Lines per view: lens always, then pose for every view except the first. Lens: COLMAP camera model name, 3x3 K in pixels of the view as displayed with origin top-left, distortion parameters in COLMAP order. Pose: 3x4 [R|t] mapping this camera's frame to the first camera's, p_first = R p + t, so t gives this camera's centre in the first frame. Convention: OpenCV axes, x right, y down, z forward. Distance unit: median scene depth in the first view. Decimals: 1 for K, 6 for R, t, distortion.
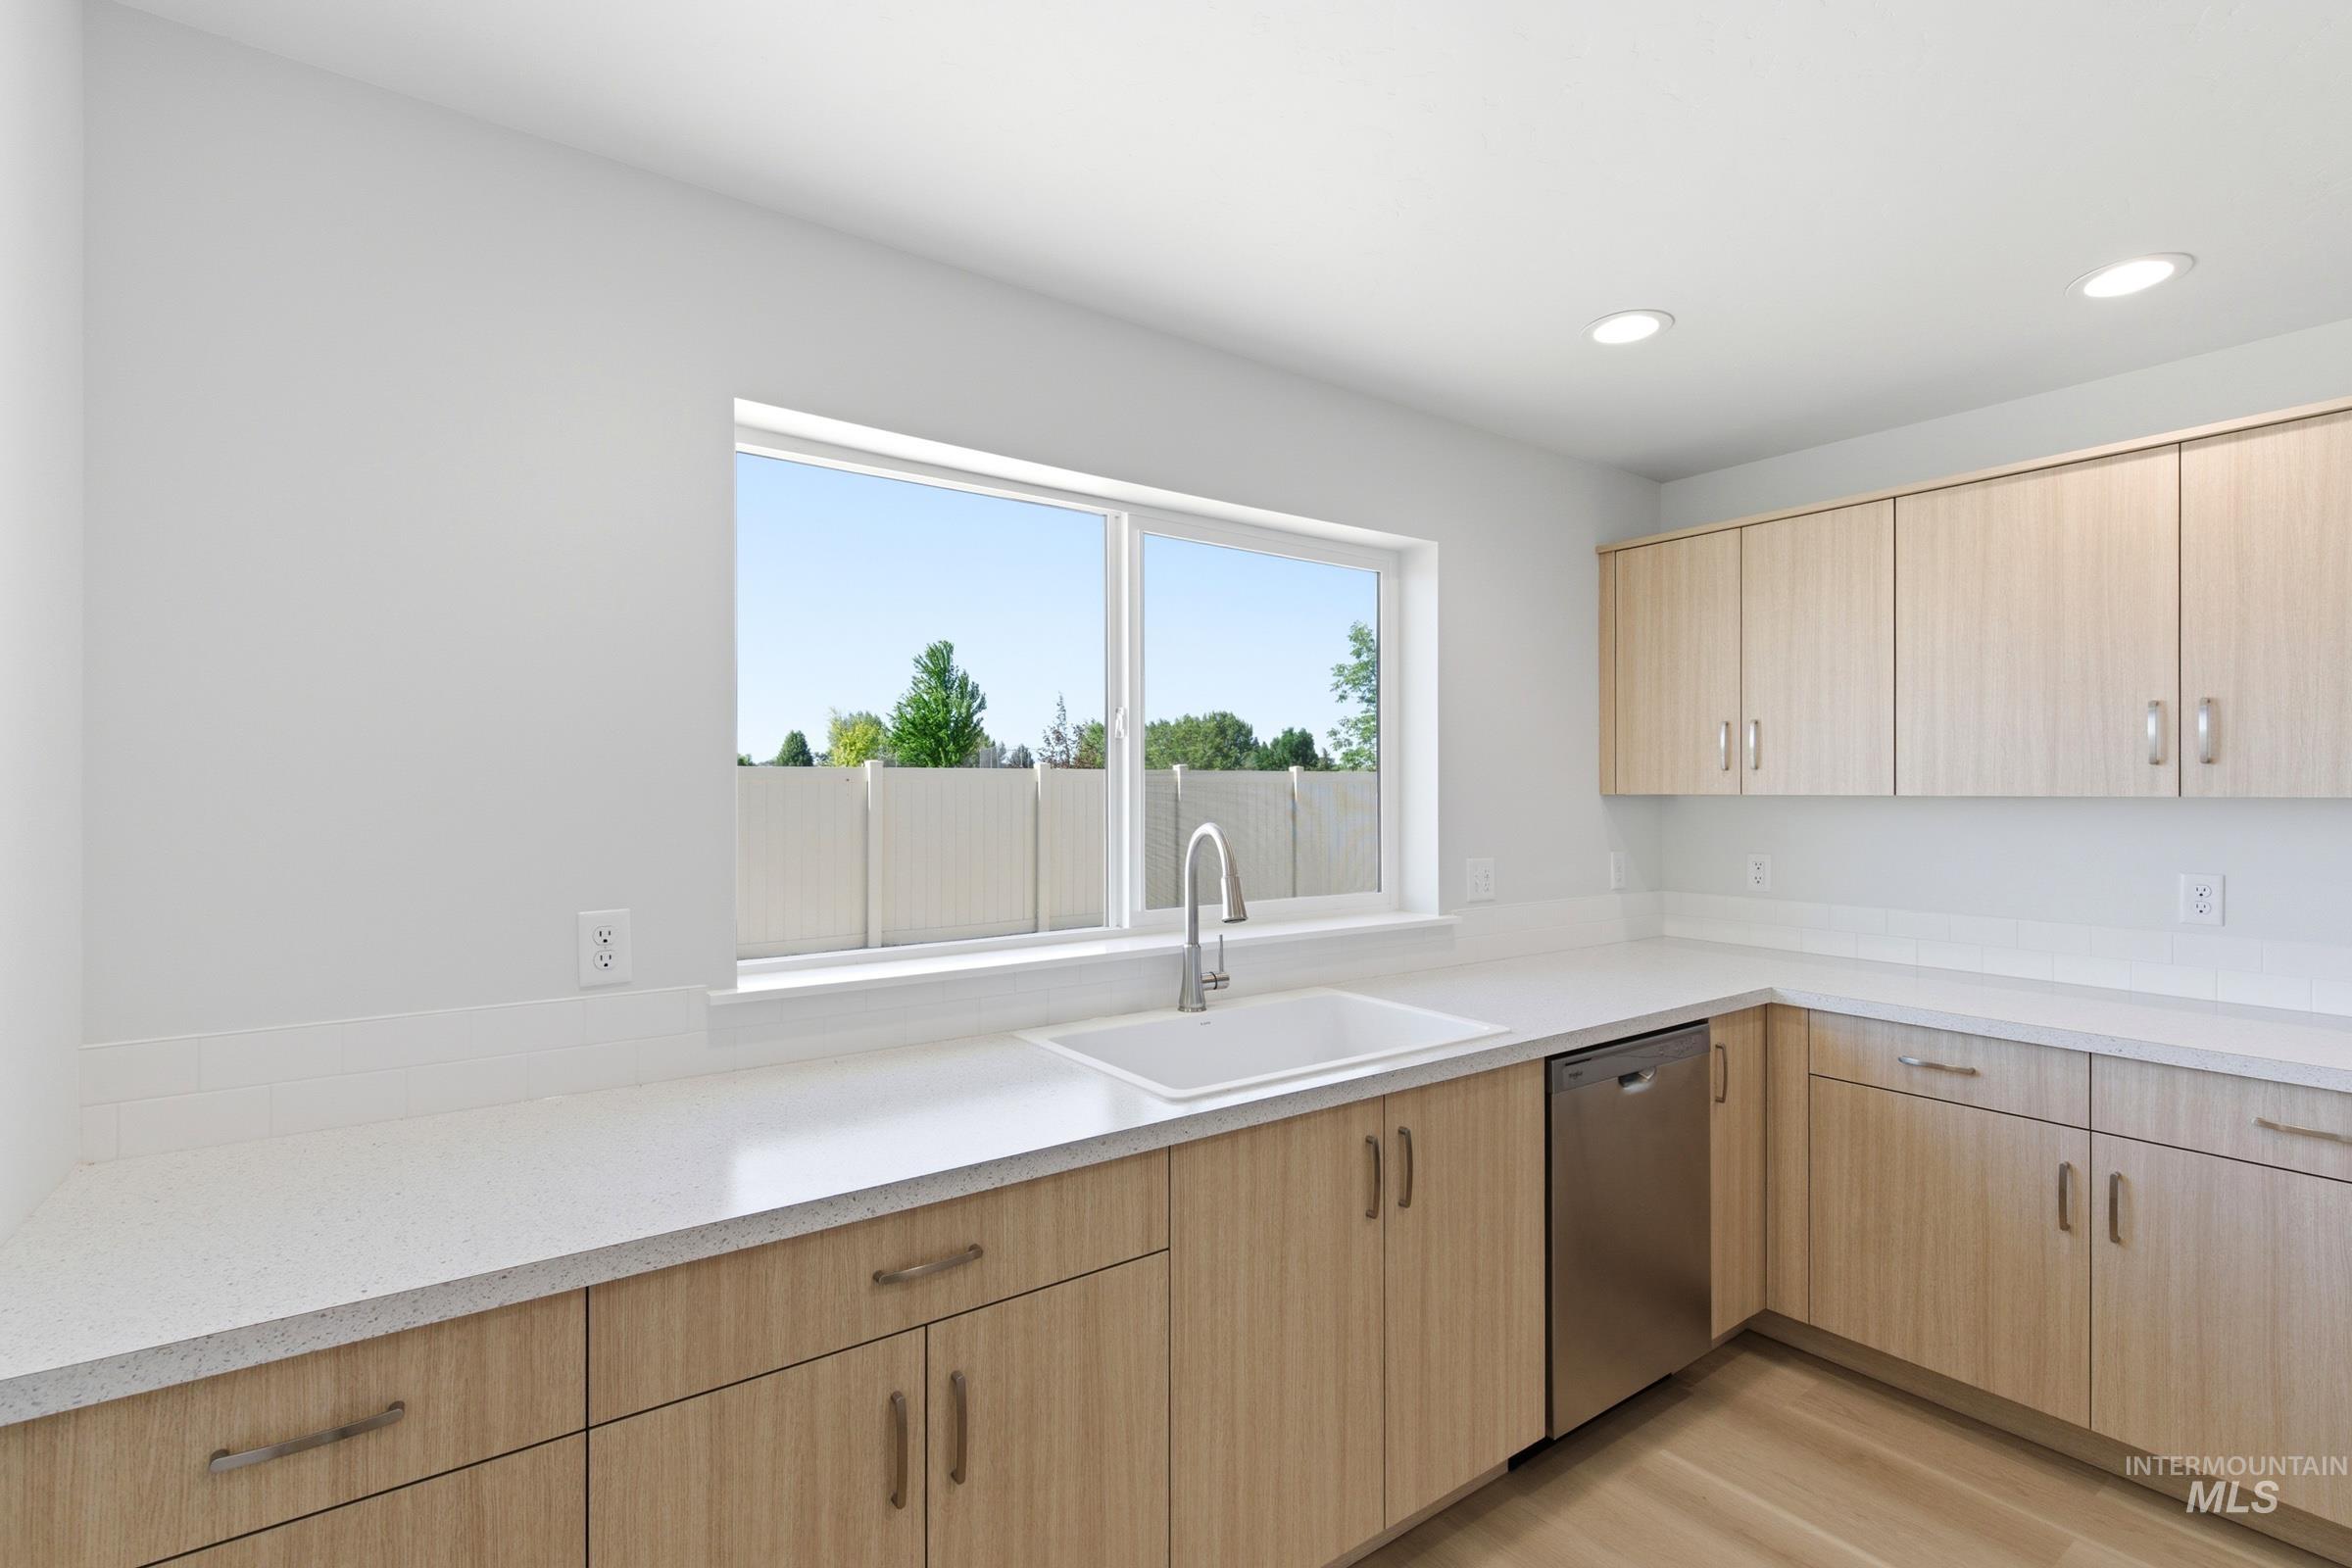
lens RADIAL K [[1058.7, 0, 1158.6], [0, 1058.7, 788.5], [0, 0, 1]] dist [0.000970, -0.000762]
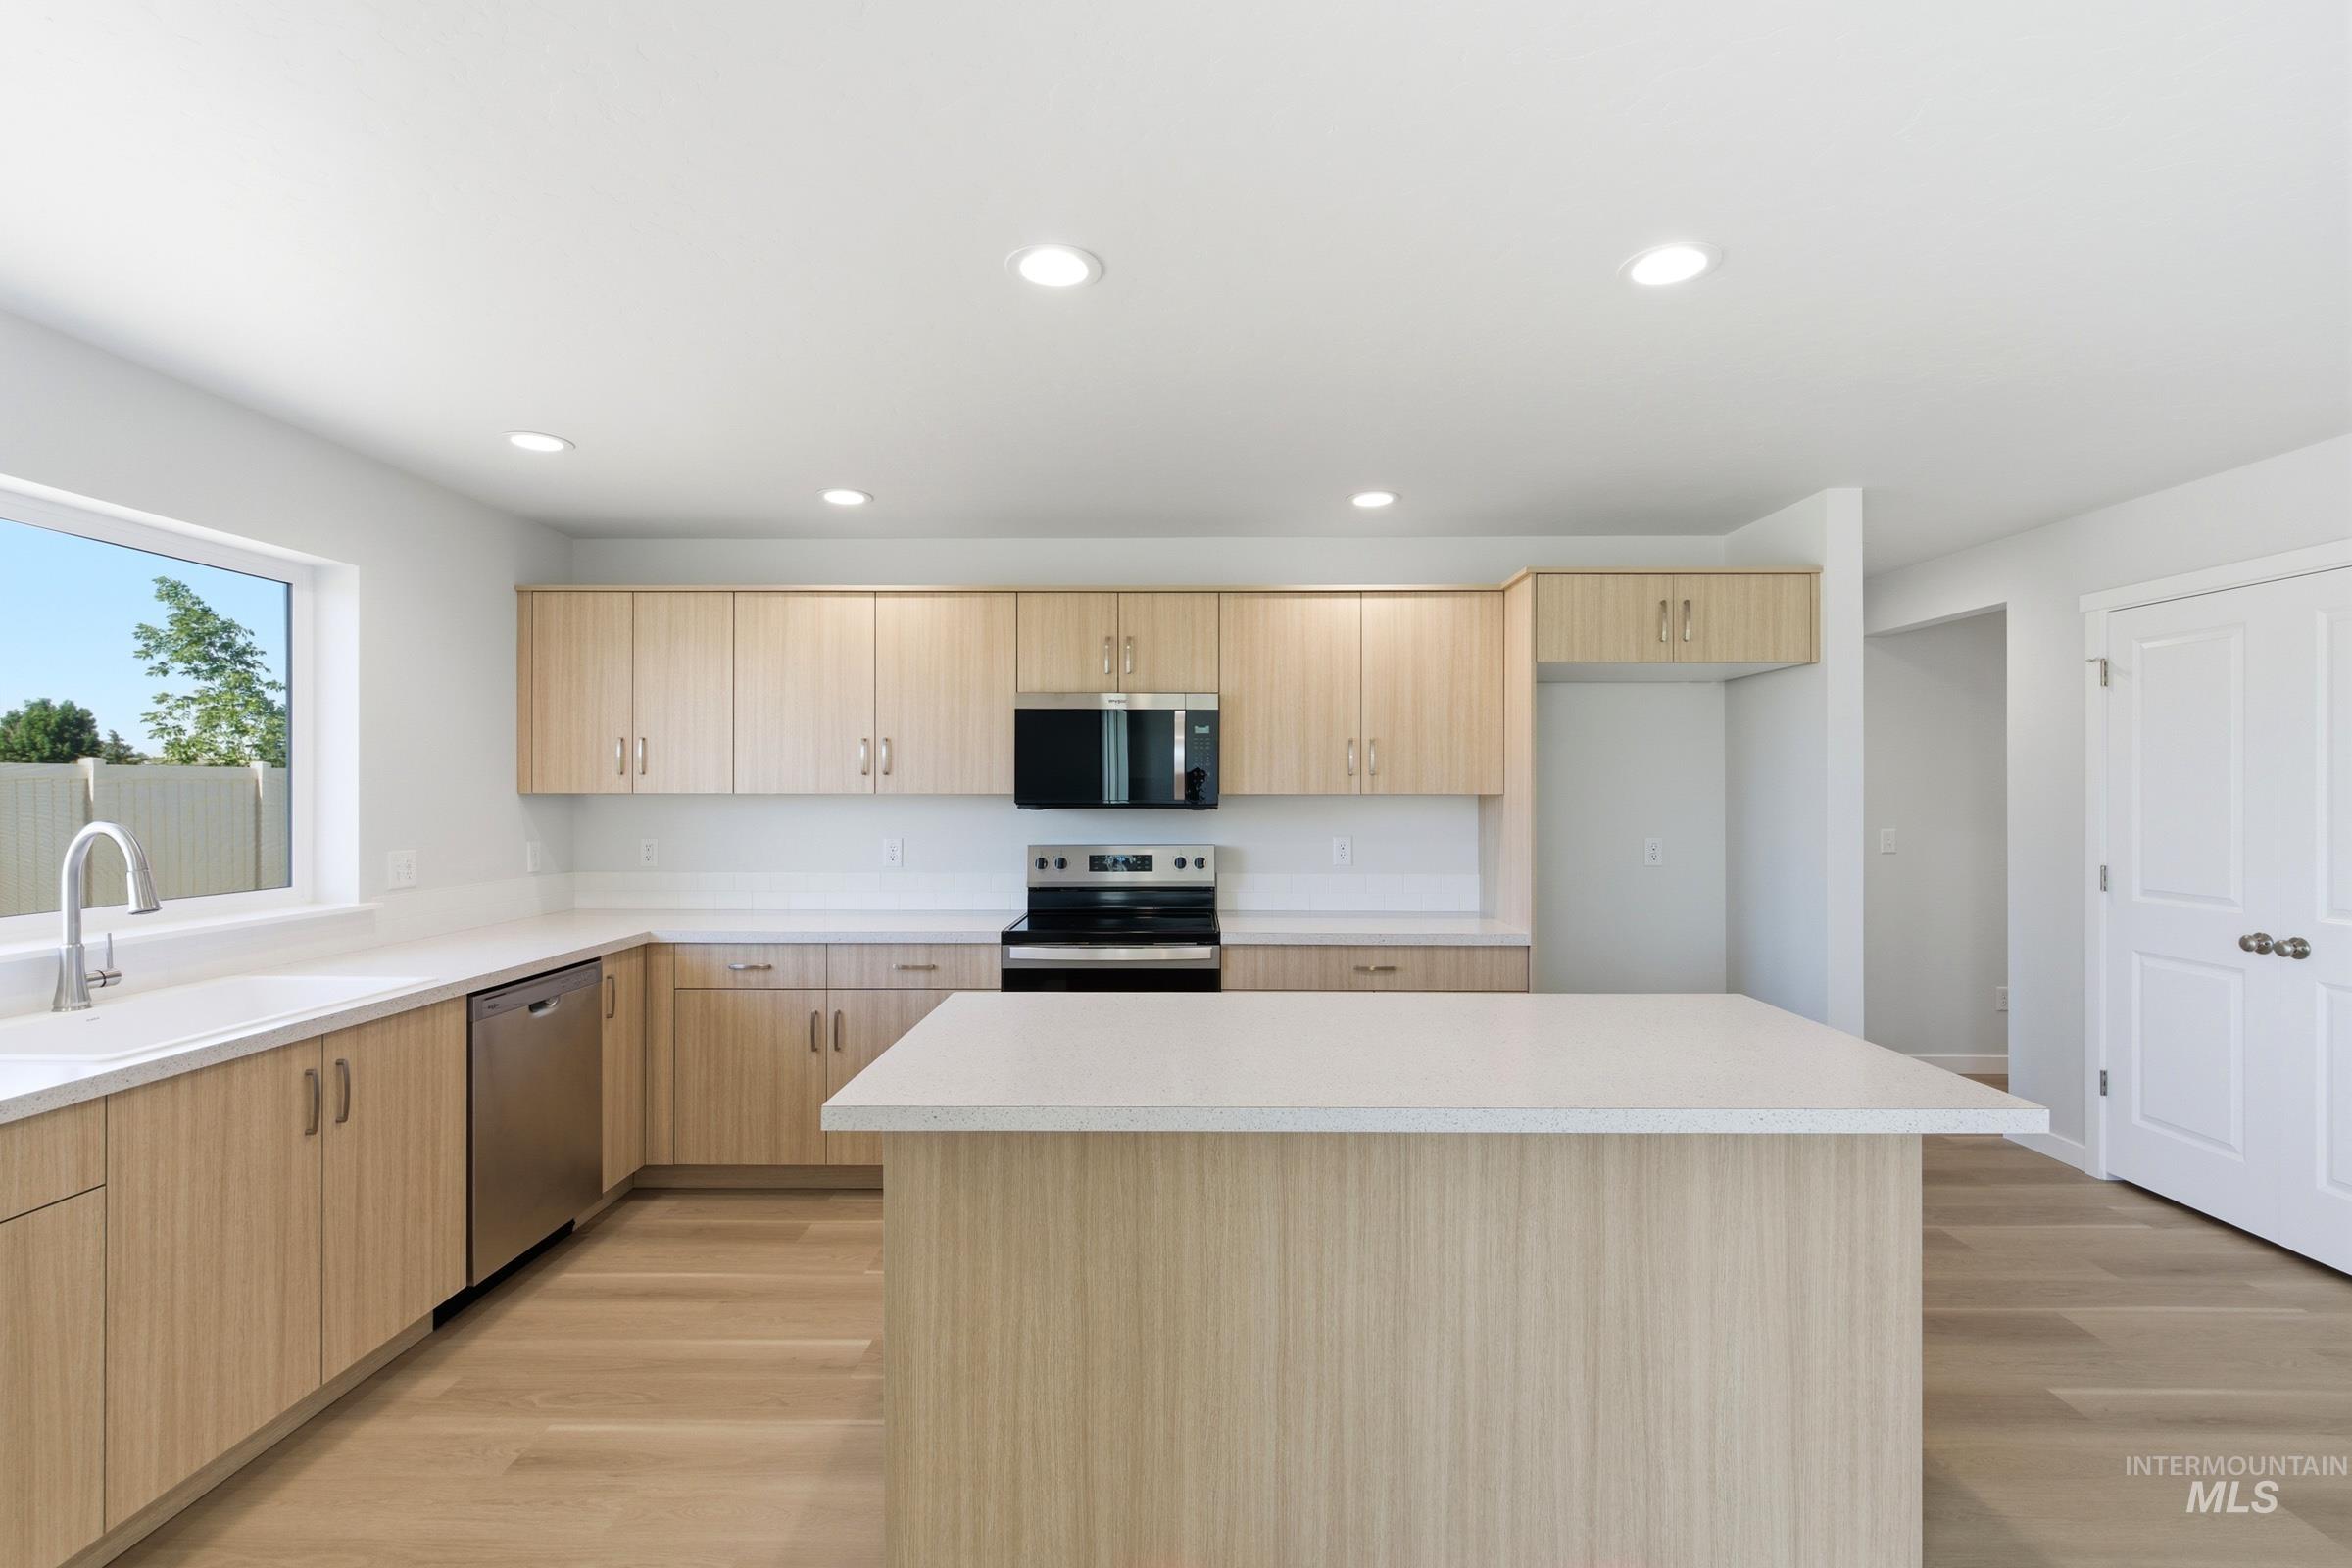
lens RADIAL K [[1058.7, 0, 1171.5], [0, 1058.7, 780.7], [0, 0, 1]] dist [0.000970, -0.000762]
pose [[0.587811, 0.005893, 0.808977, -0.169628], [0.000079, 0.999973, -0.007342, -0.000107], [-0.808998, 0.004380, 0.587795, -0.437365]]
